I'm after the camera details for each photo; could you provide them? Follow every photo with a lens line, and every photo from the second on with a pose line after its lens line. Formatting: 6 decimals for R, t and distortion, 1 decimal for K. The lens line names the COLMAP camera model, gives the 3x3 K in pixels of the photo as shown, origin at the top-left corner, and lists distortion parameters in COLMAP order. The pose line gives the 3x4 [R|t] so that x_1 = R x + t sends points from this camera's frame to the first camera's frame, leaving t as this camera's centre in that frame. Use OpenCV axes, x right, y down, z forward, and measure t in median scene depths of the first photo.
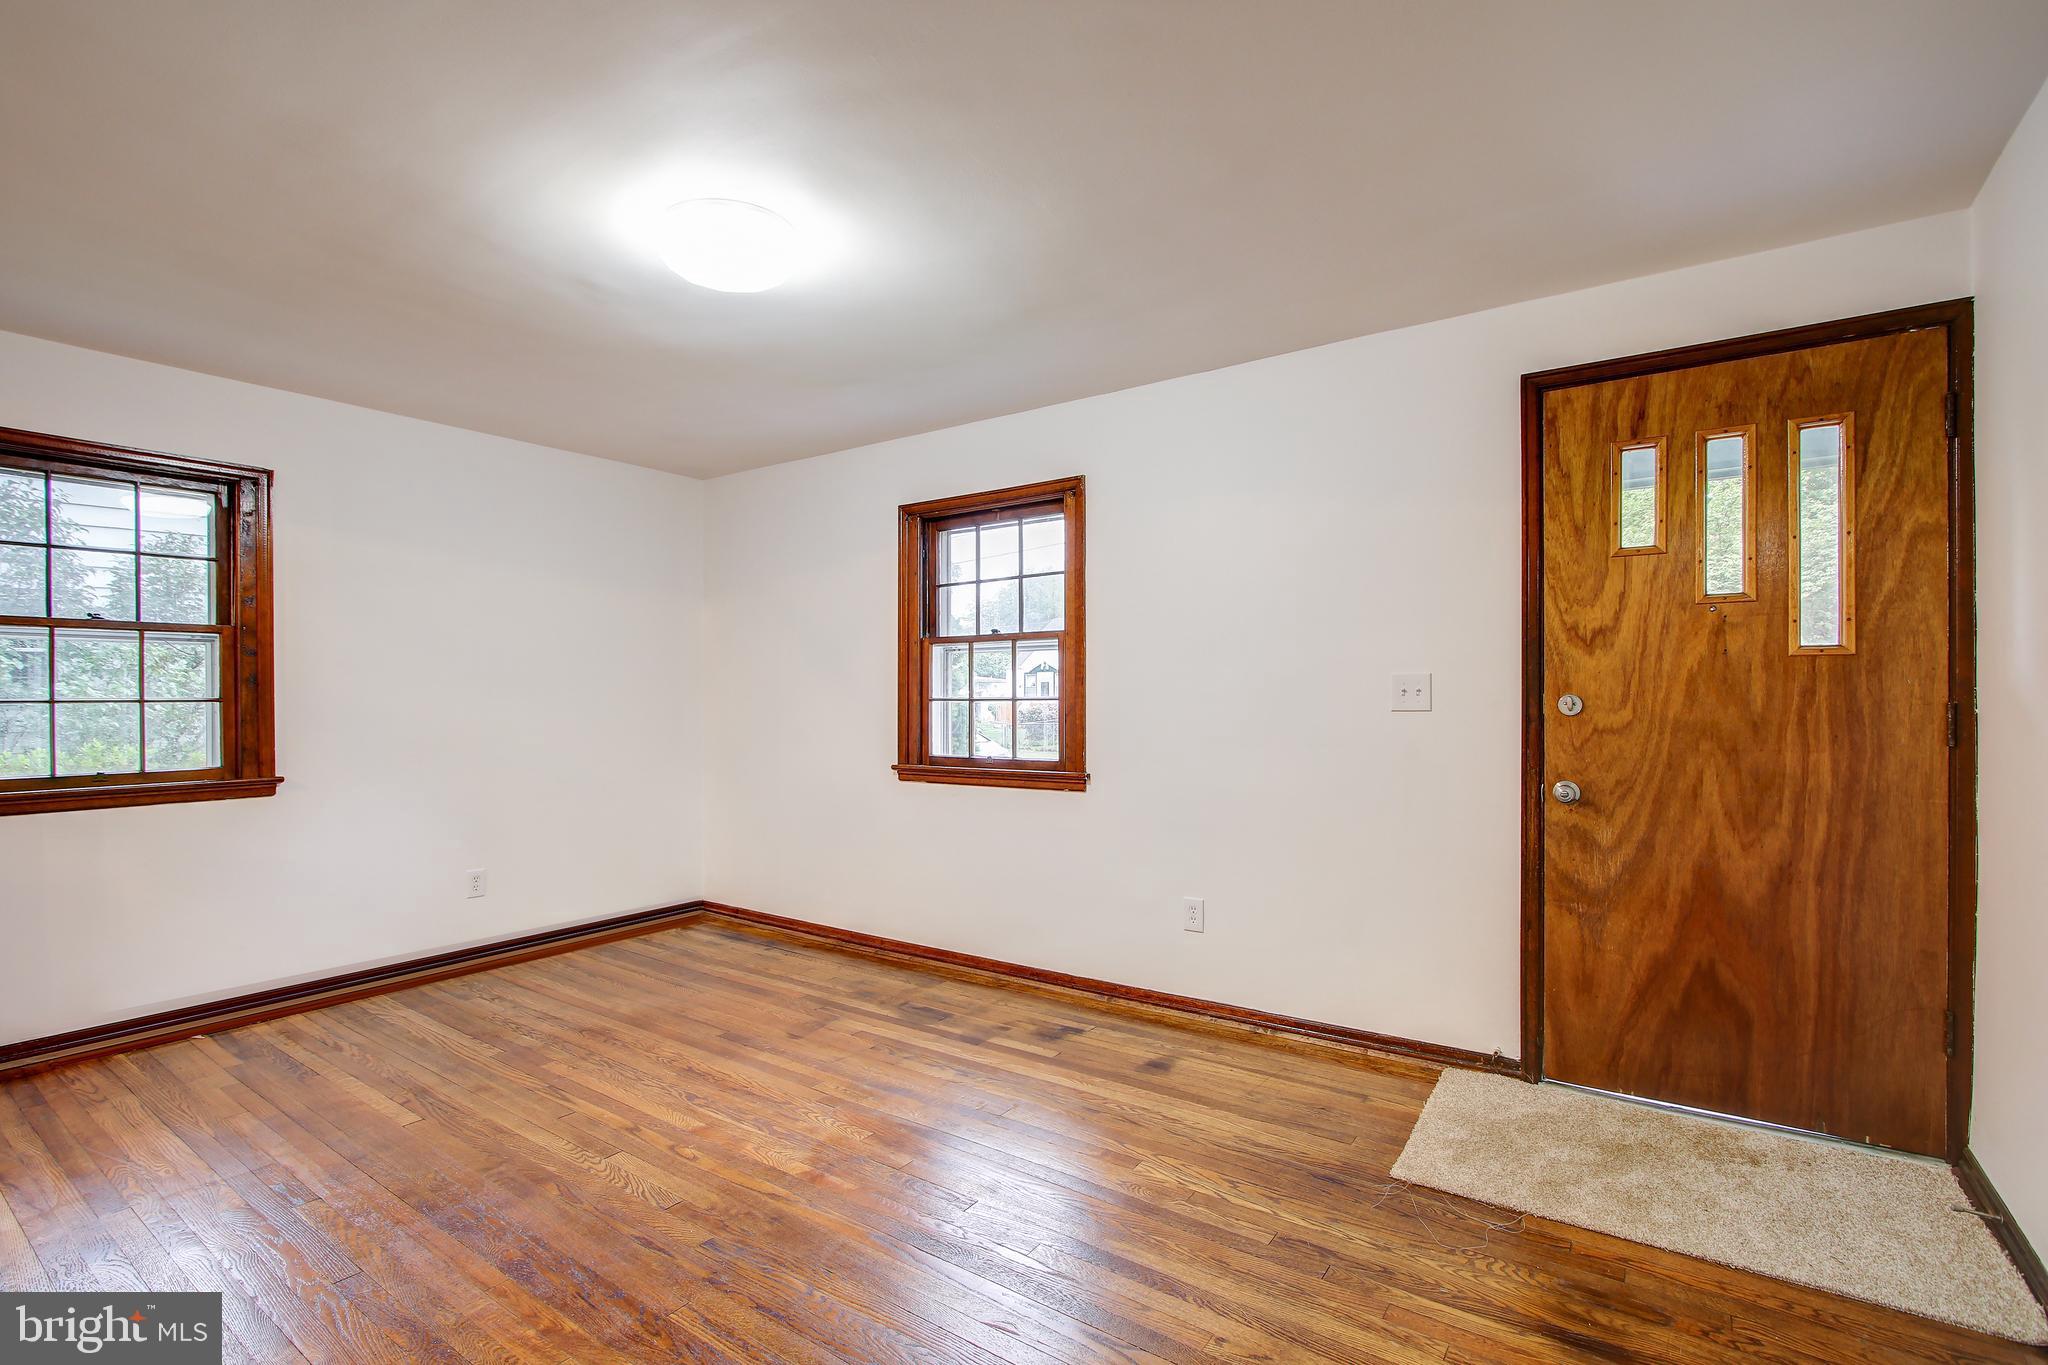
lens RADIAL K [[941.8, 0, 1011.4], [0, 941.8, 704.1], [0, 0, 1]] dist [-0.018849, 0.000762]
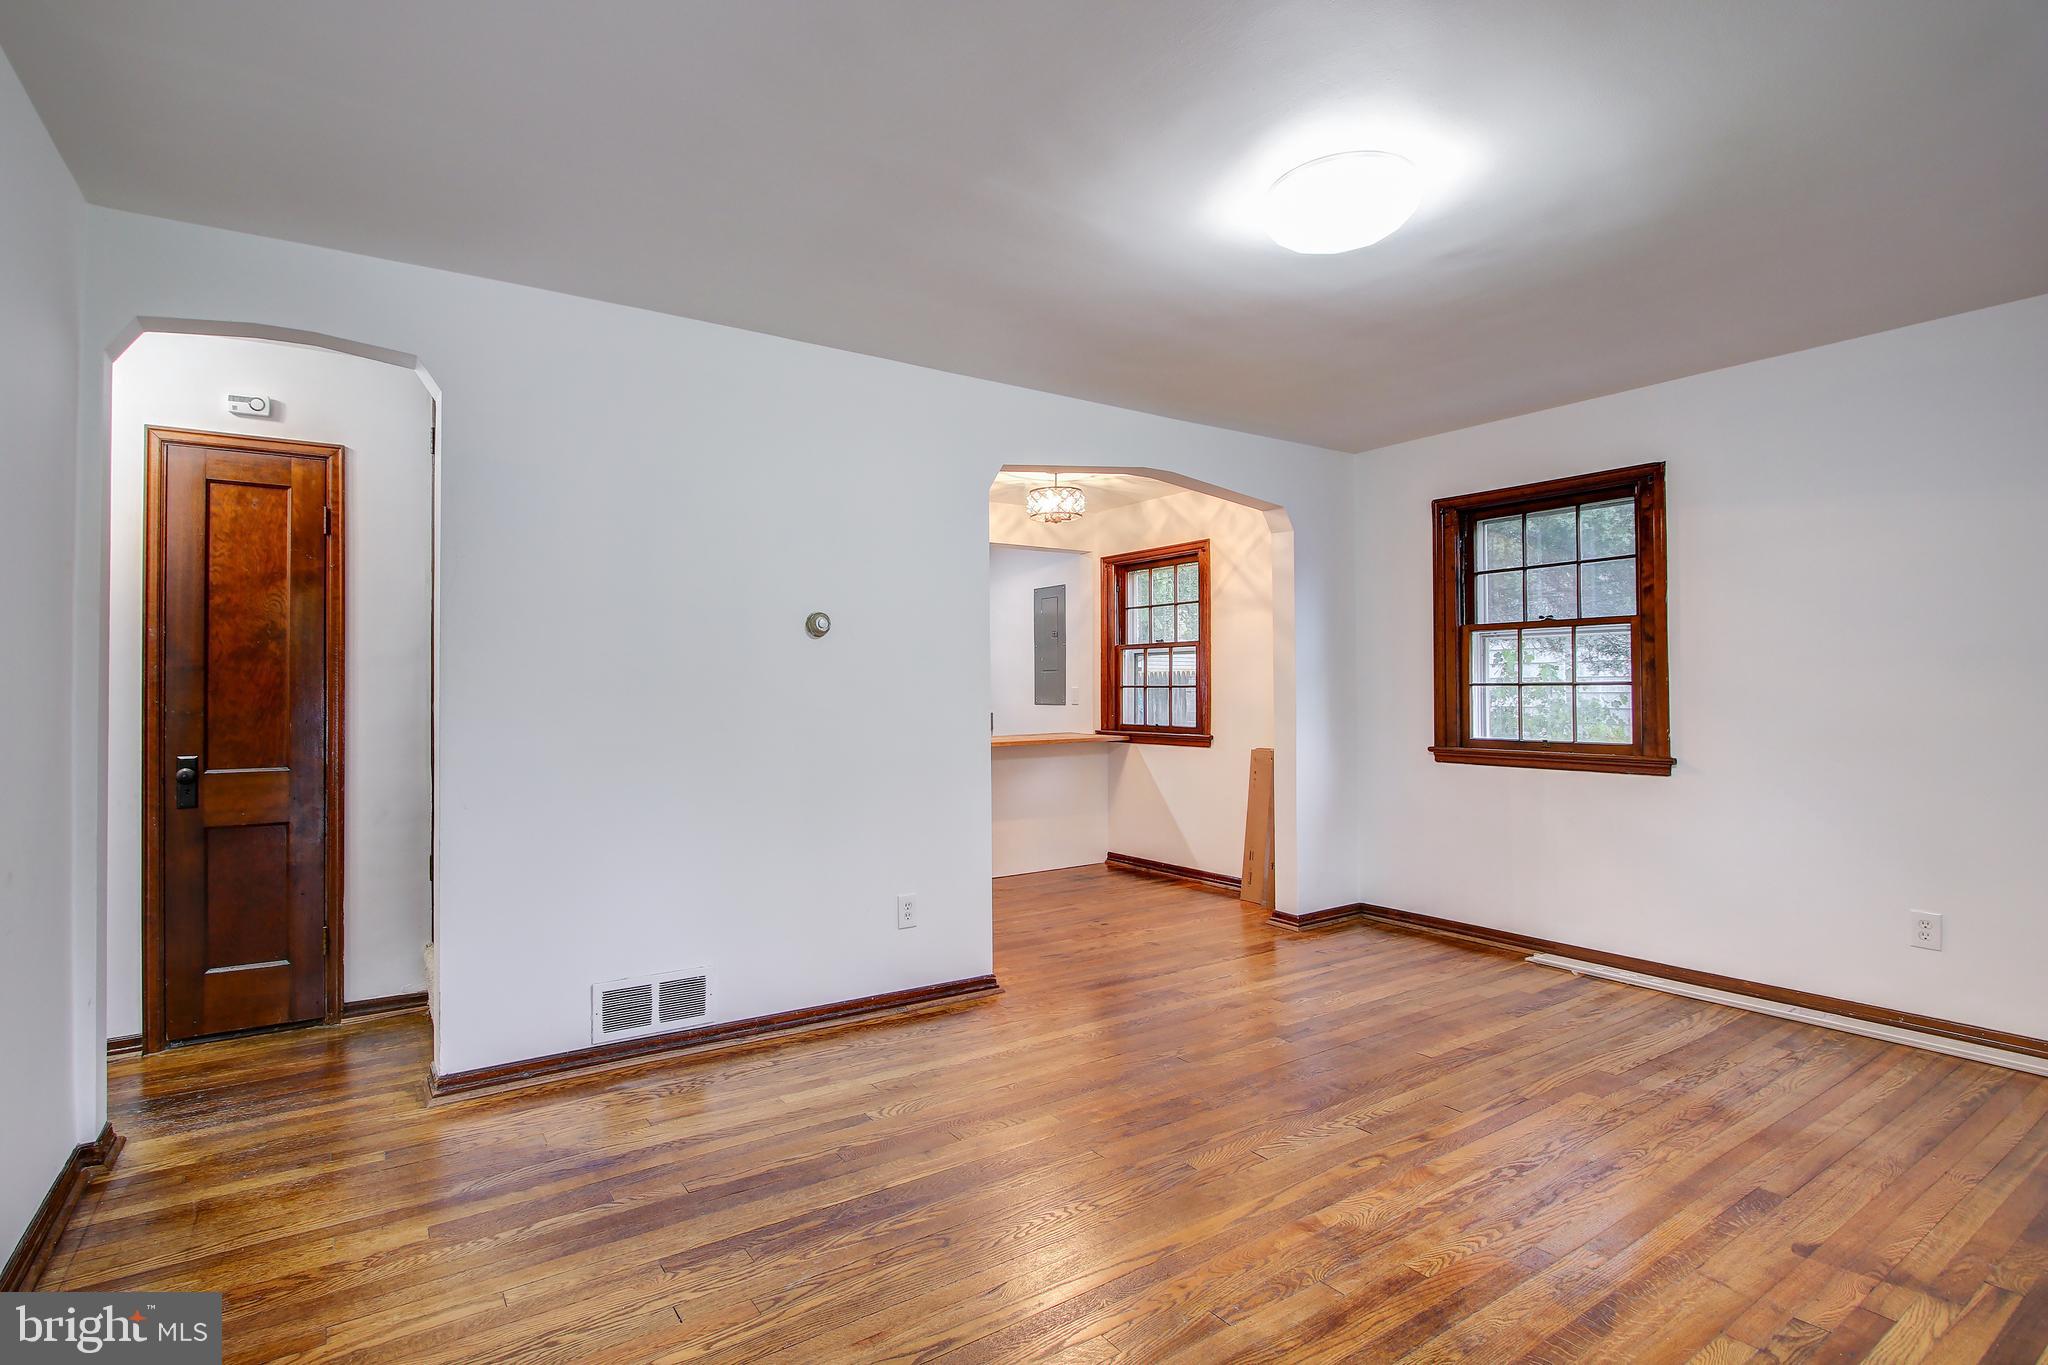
lens RADIAL K [[980.1, 0, 960.0], [0, 980.1, 676.7], [0, 0, 1]] dist [-0.020176, 0.002429]
pose [[-0.377324, -0.004610, -0.926070, 0.587078], [-0.001753, 0.999989, -0.004264, -0.007000], [0.926080, 0.000014, -0.377328, 0.799020]]
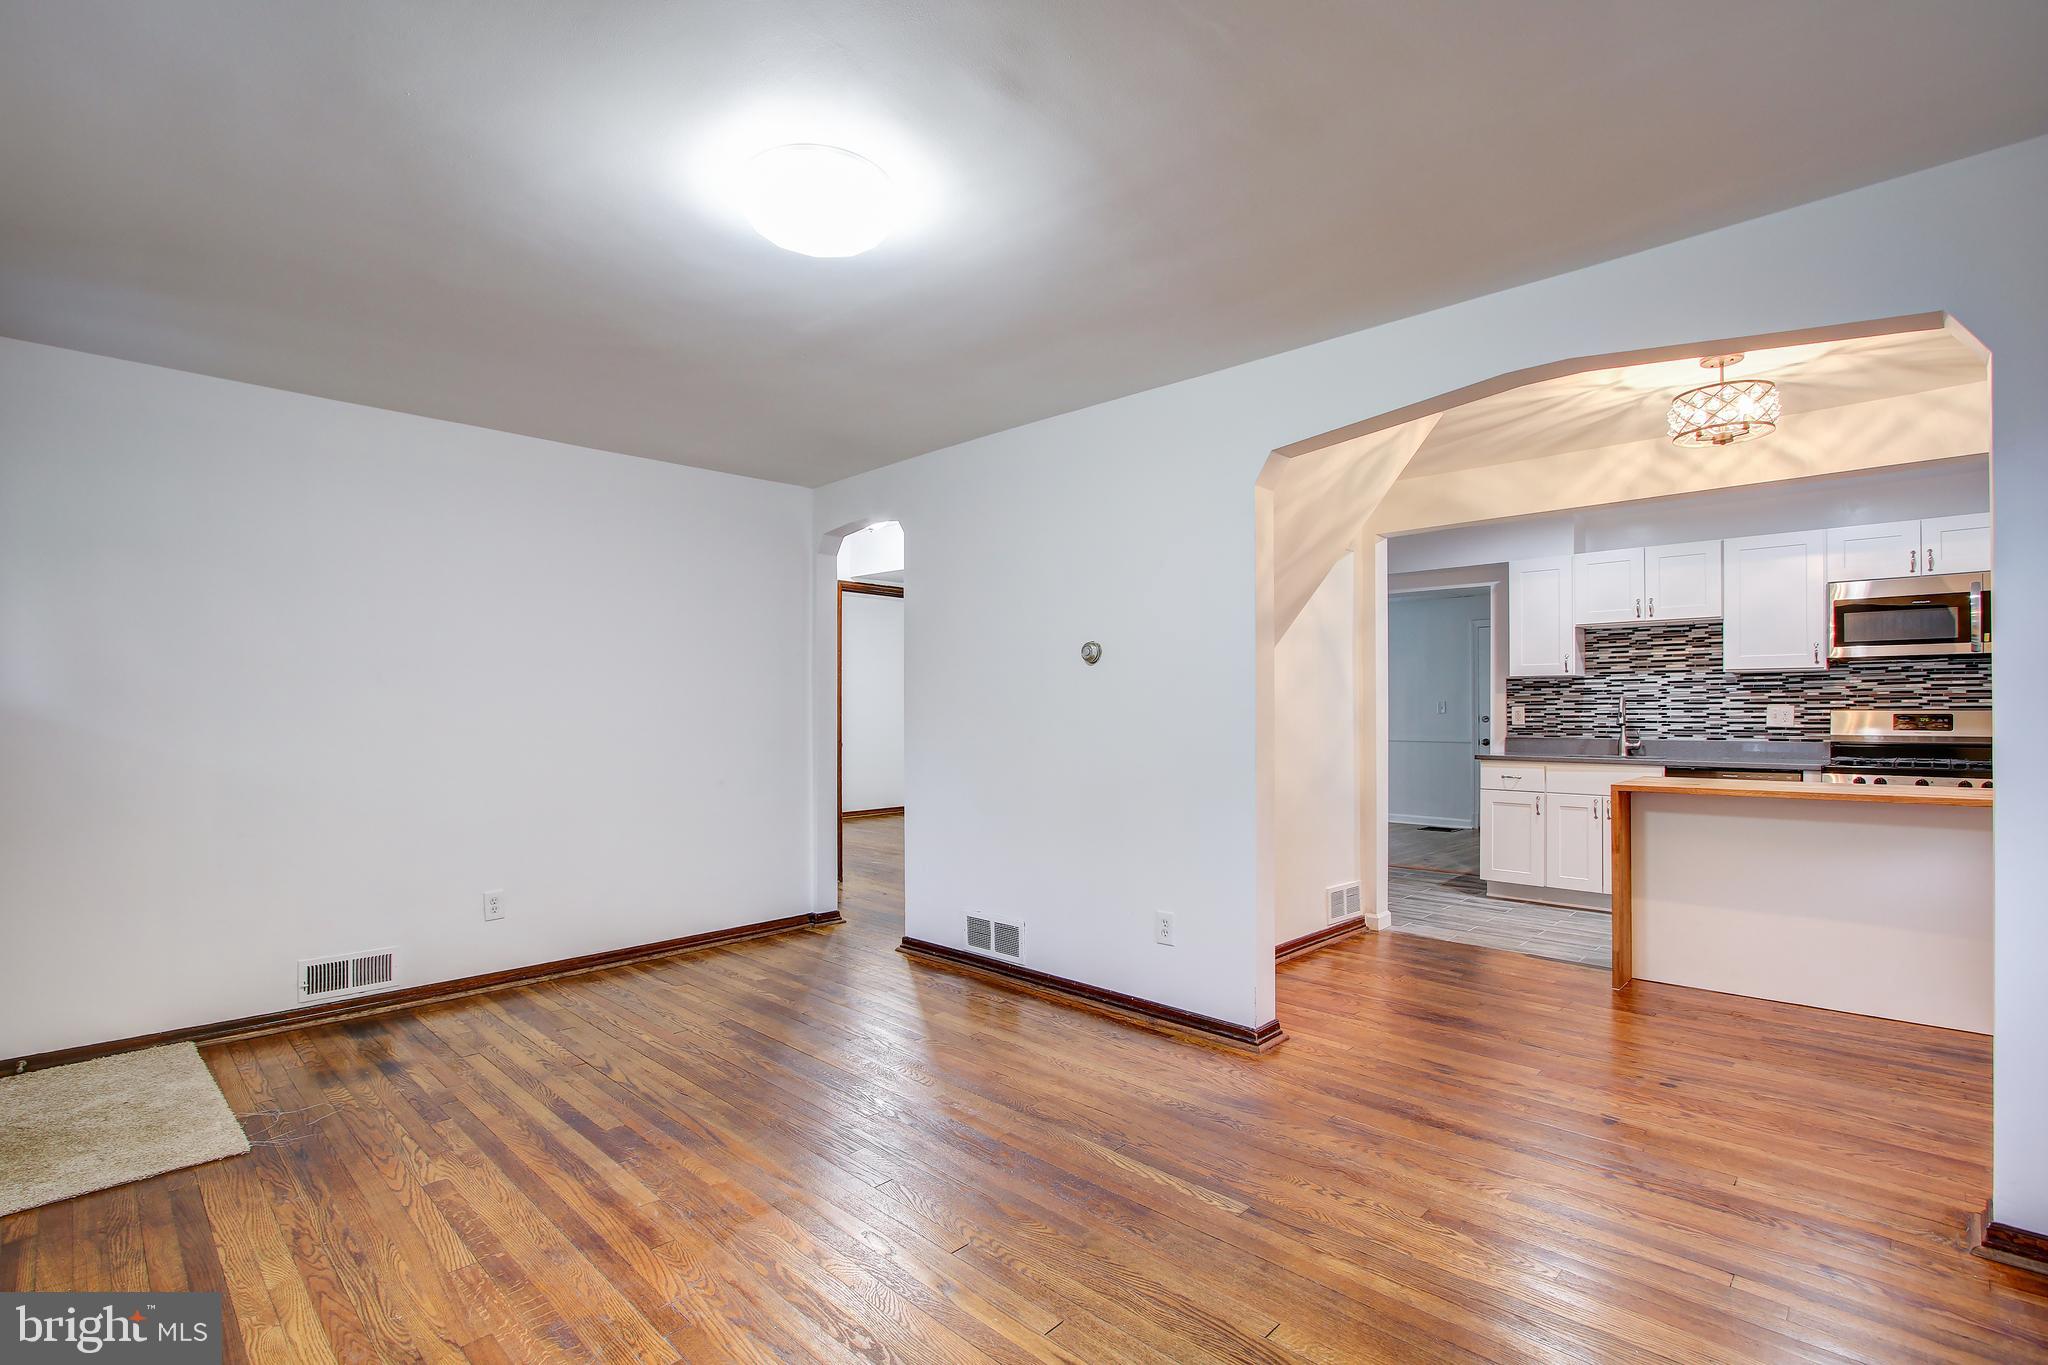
lens RADIAL K [[948.9, 0, 1011.1], [0, 948.9, 710.4], [0, 0, 1]] dist [-0.016604, 0.000869]
pose [[-0.987406, 0.007577, 0.158027, -0.490889], [0.009137, 0.999916, 0.009148, -0.007448], [-0.157944, 0.010477, -0.987392, 1.471317]]
